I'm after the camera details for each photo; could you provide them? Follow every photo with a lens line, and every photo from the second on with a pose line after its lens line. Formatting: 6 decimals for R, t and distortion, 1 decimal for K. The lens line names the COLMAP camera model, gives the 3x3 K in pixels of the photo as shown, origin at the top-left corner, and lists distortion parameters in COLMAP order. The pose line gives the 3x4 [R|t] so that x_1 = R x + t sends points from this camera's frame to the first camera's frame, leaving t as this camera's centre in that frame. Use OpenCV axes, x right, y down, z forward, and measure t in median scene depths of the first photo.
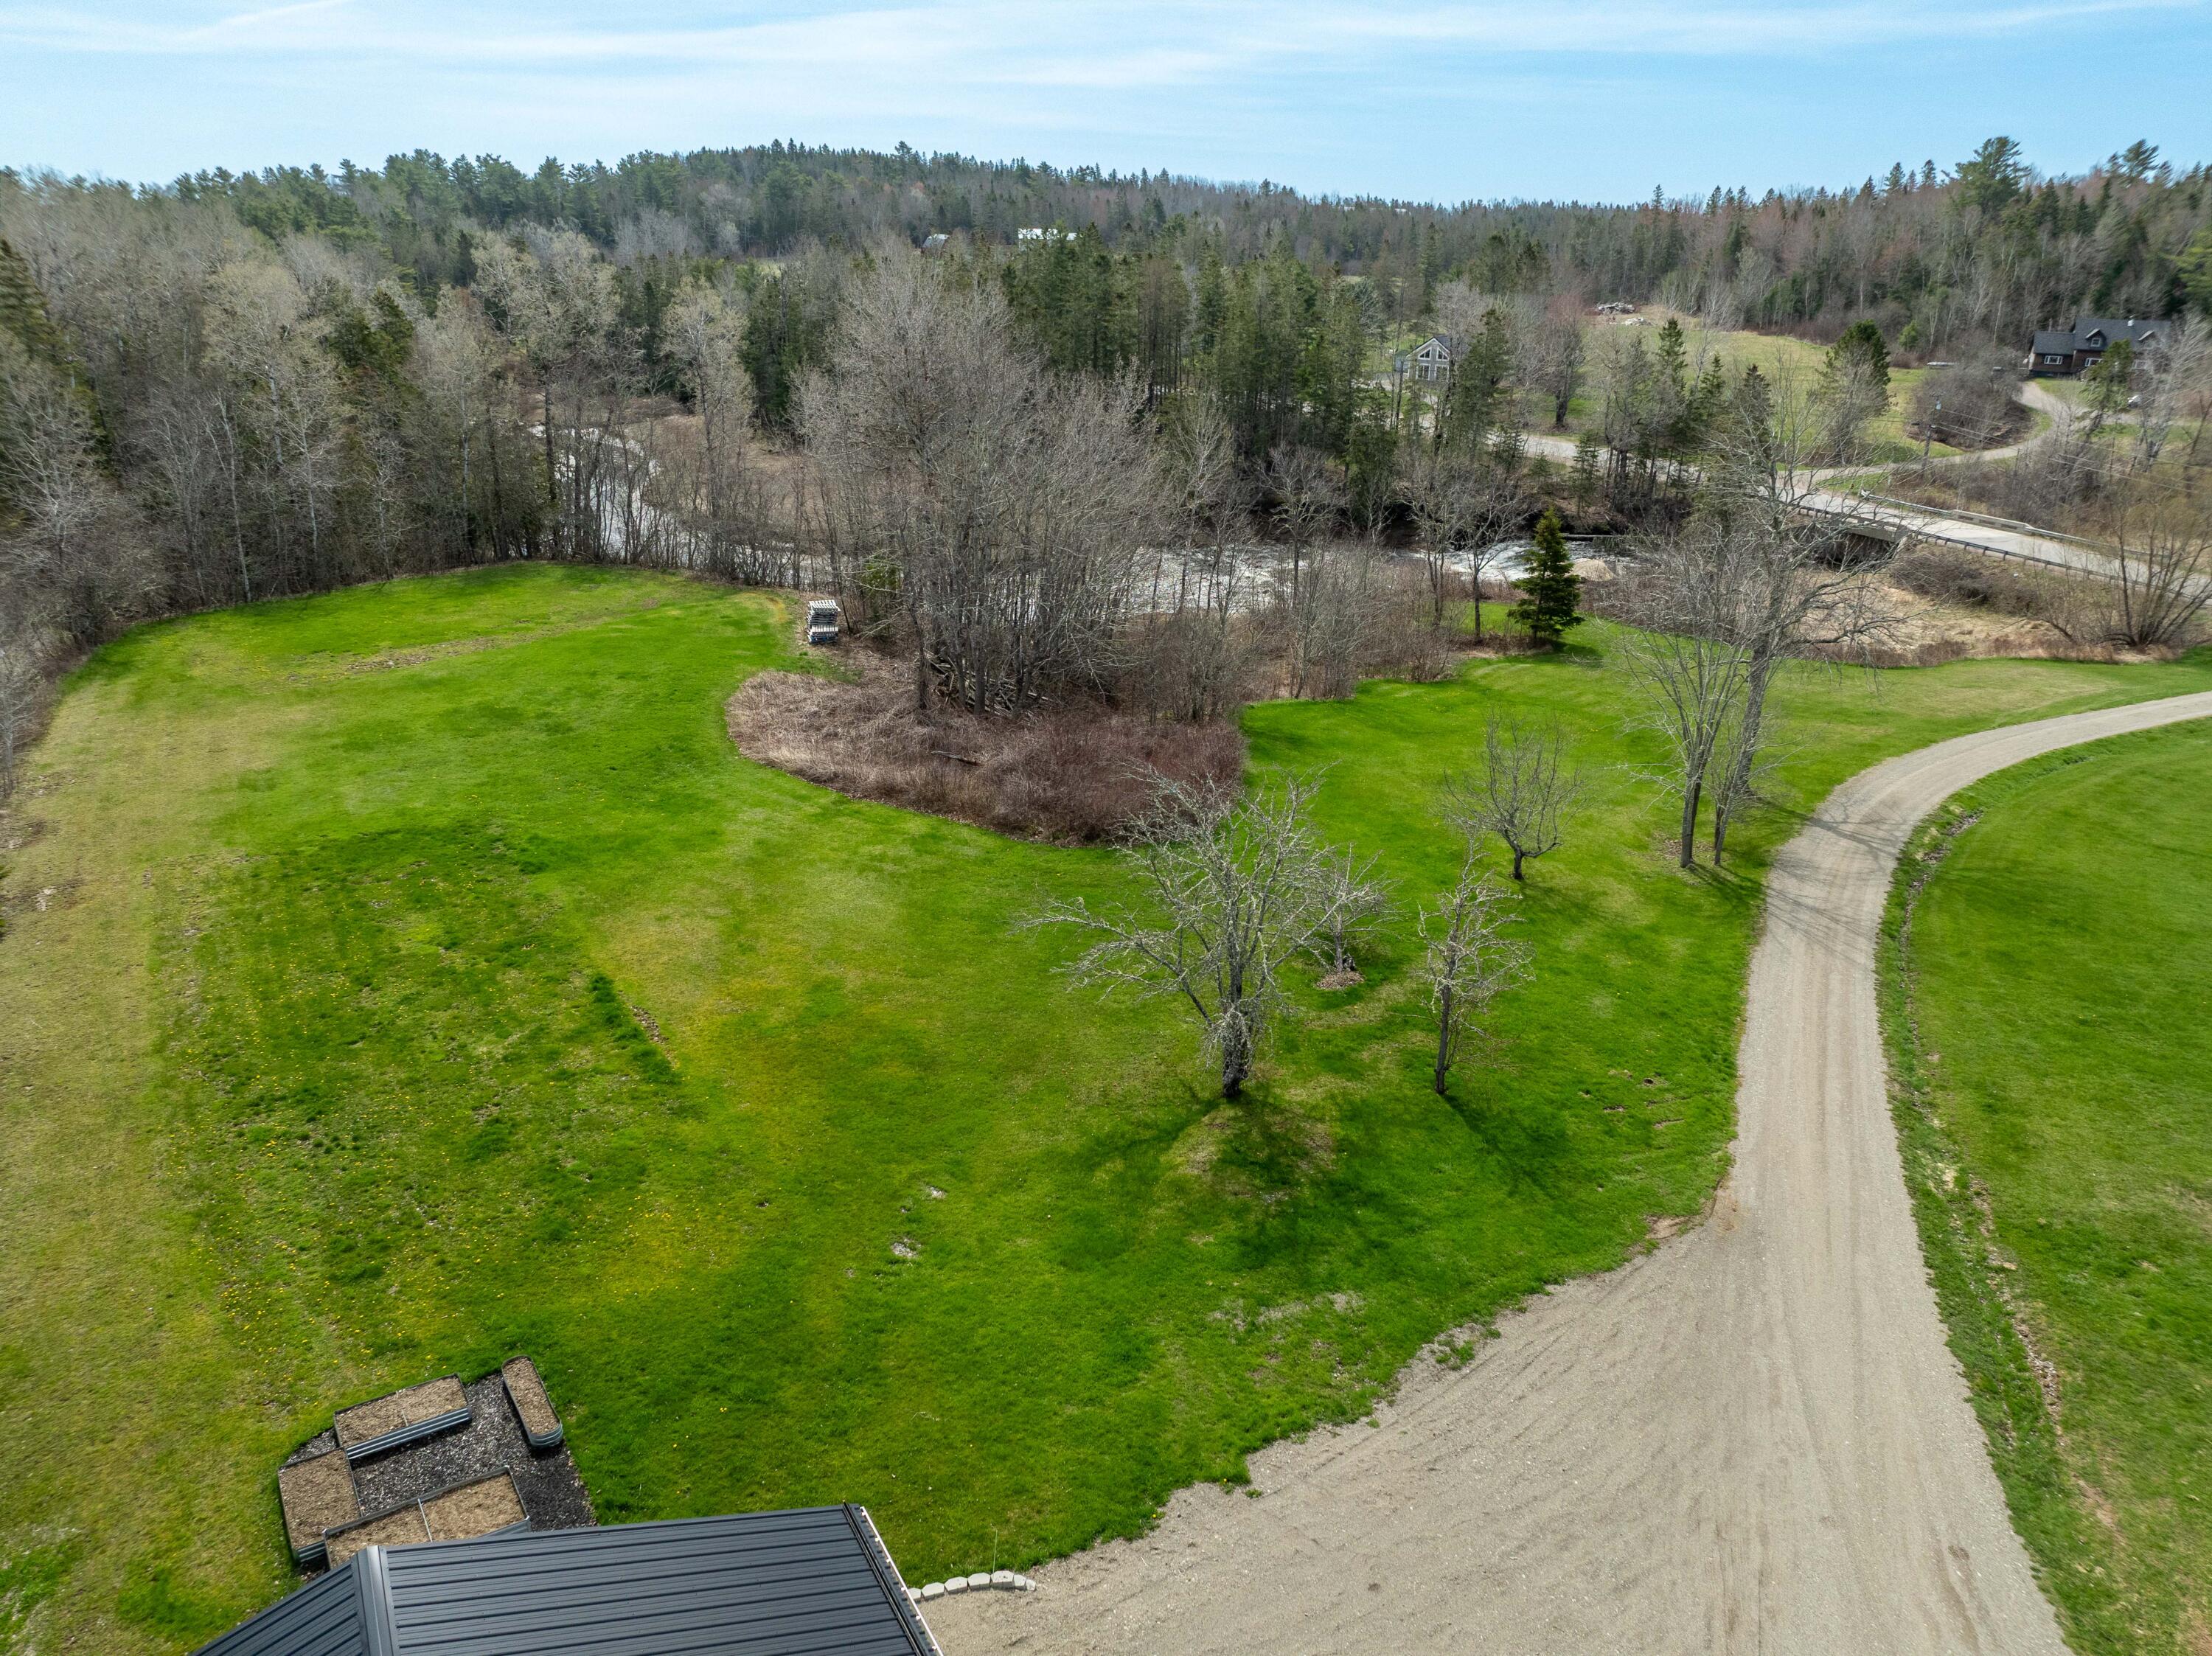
lens RADIAL K [[1559.2, 0, 1107.4], [0, 1559.2, 824.5], [0, 0, 1]] dist [-0.040483, 0.007169]
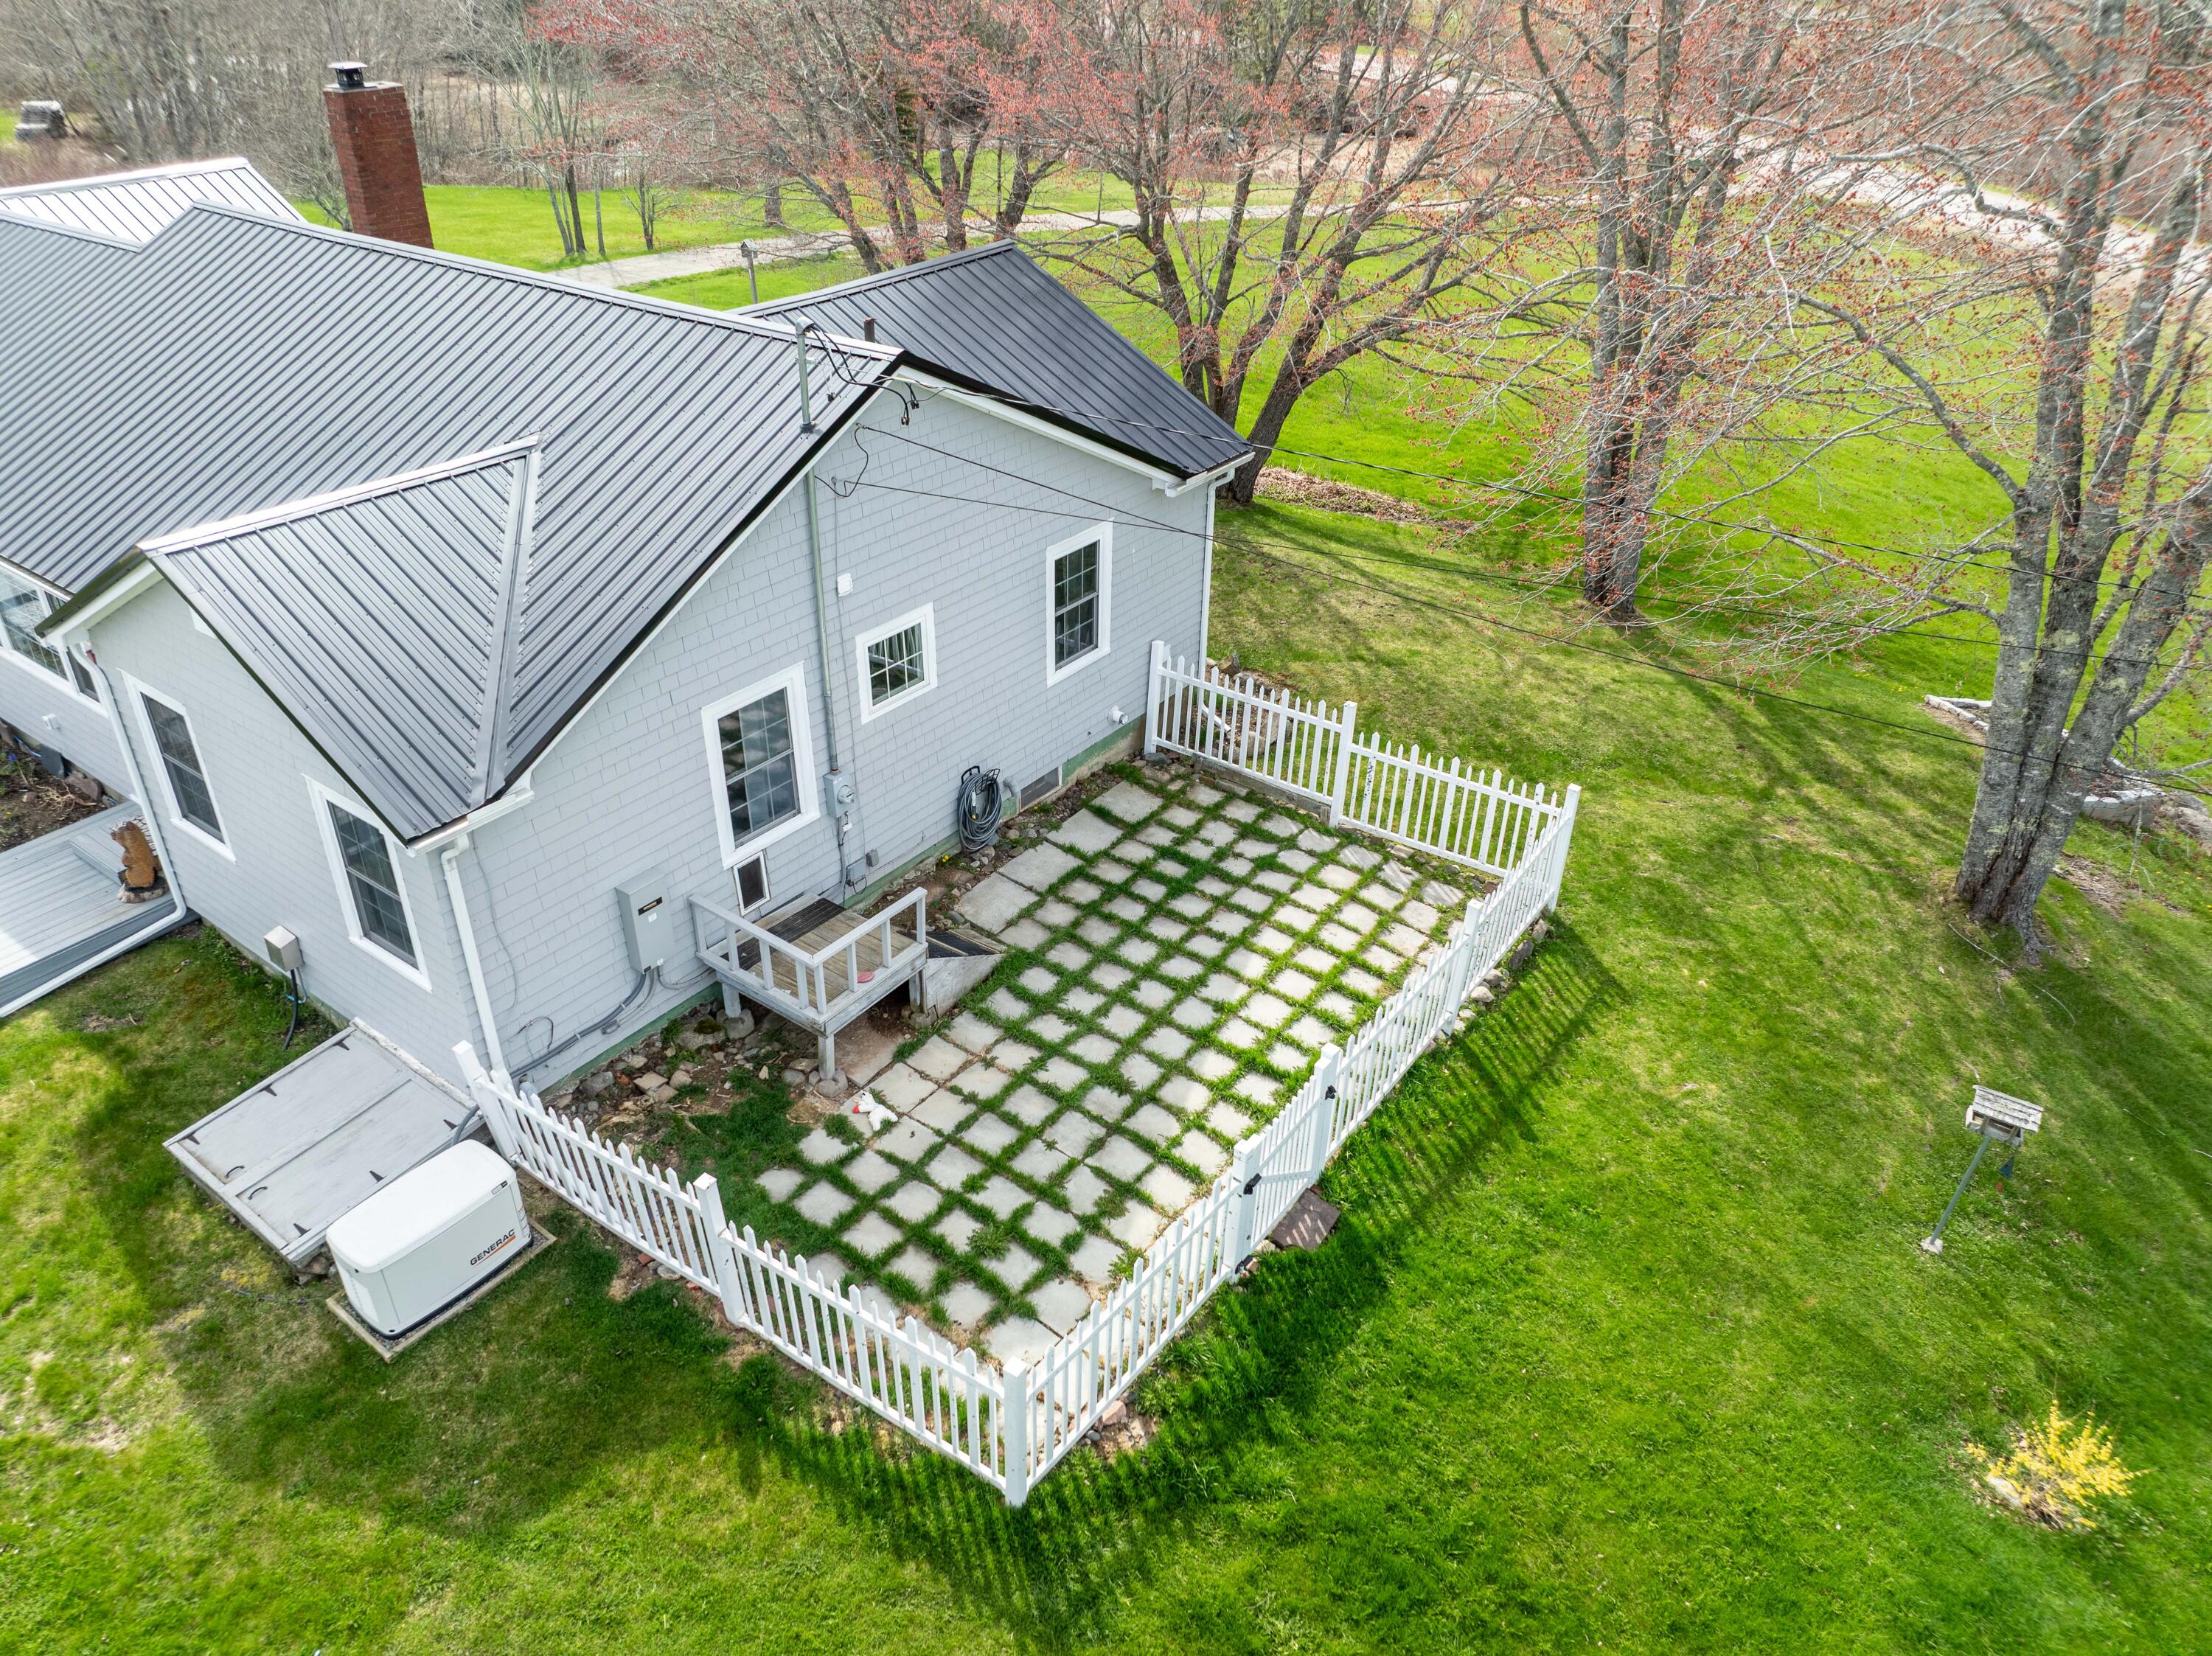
lens RADIAL K [[1544.4, 0, 1113.3], [0, 1544.4, 836.9], [0, 0, 1]] dist [-0.027066, 0.003425]
pose [[0.999174, -0.023892, 0.032882, 0.236308], [0.017264, 0.981860, 0.188822, 0.075906], [-0.036796, -0.188098, 0.981461, -0.031853]]
